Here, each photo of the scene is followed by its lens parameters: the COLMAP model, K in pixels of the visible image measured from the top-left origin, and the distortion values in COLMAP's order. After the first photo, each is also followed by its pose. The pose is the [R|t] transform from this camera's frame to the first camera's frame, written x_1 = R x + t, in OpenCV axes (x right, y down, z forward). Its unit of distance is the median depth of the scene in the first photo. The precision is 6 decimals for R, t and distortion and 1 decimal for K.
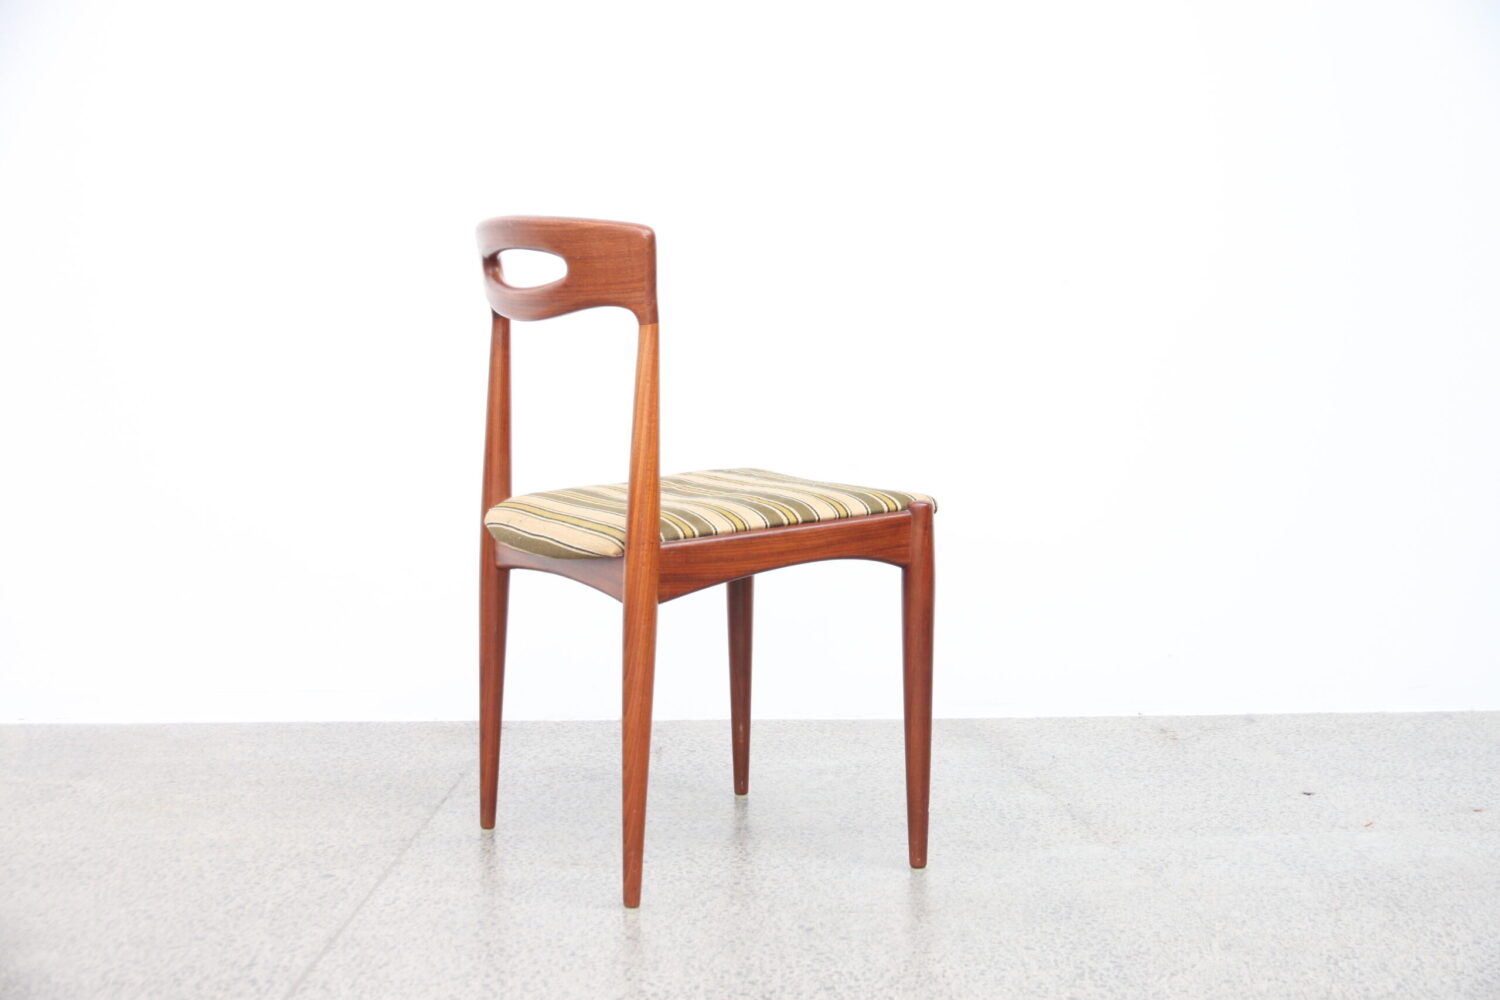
lens RADIAL K [[2309.4, 0, 743.7], [0, 2309.4, 488.6], [0, 0, 1]] dist [0.176849, 0.000000]
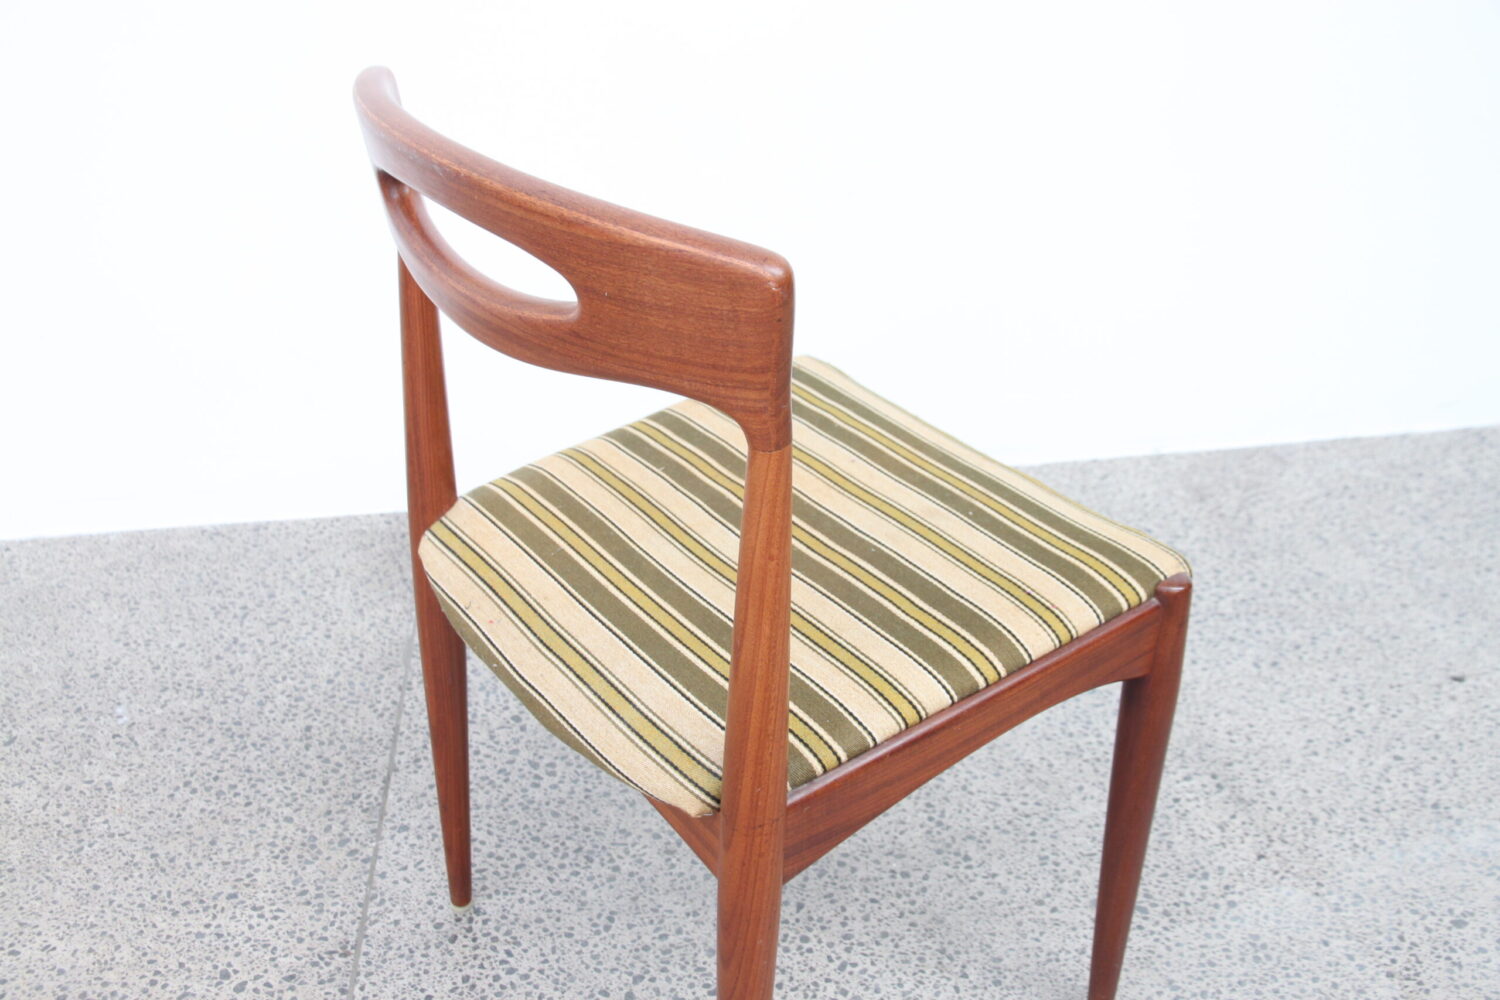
lens RADIAL K [[1543.4, 0, 766.7], [0, 1543.4, 512.1], [0, 0, 1]] dist [0.022312, 0.000000]
pose [[0.989601, -0.066465, 0.127562, -0.078192], [0.009502, 0.915108, 0.403096, -0.174388], [-0.143525, -0.397692, 0.906224, 0.672339]]
